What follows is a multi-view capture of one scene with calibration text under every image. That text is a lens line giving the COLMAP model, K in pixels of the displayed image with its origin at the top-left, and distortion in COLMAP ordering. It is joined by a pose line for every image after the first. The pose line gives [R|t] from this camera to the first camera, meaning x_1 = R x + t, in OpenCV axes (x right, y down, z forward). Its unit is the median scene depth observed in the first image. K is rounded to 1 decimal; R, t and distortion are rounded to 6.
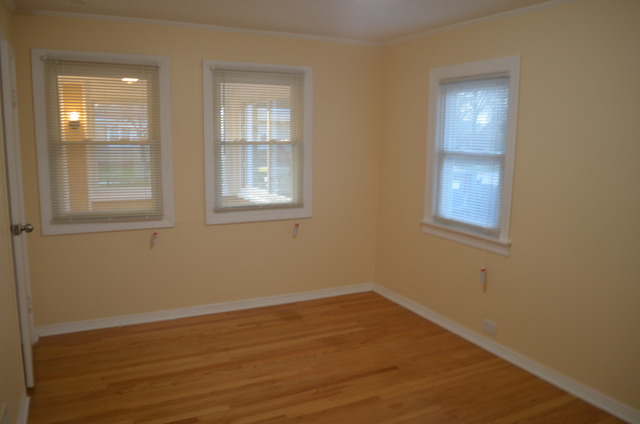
lens RADIAL K [[517.6, 0, 320.0], [0, 517.6, 212.0], [0, 0, 1]] dist [-0.030422, -0.003065]
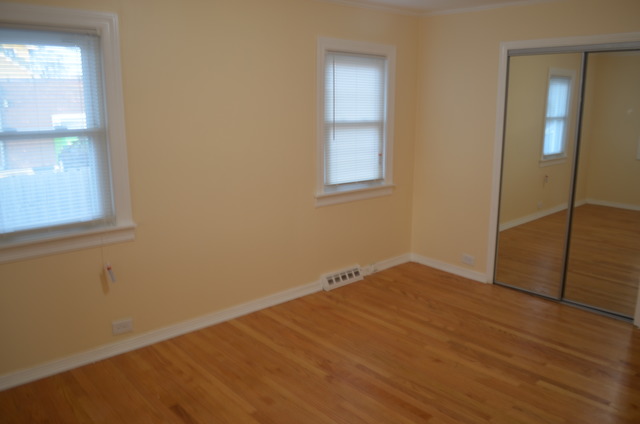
lens RADIAL K [[517.6, 0, 320.0], [0, 517.6, 212.0], [0, 0, 1]] dist [-0.030422, -0.003065]
pose [[-0.273654, -0.210715, 0.938463, -0.632136], [0.141097, 0.956357, 0.255876, -0.162899], [-0.951423, 0.202435, -0.231979, 0.981229]]
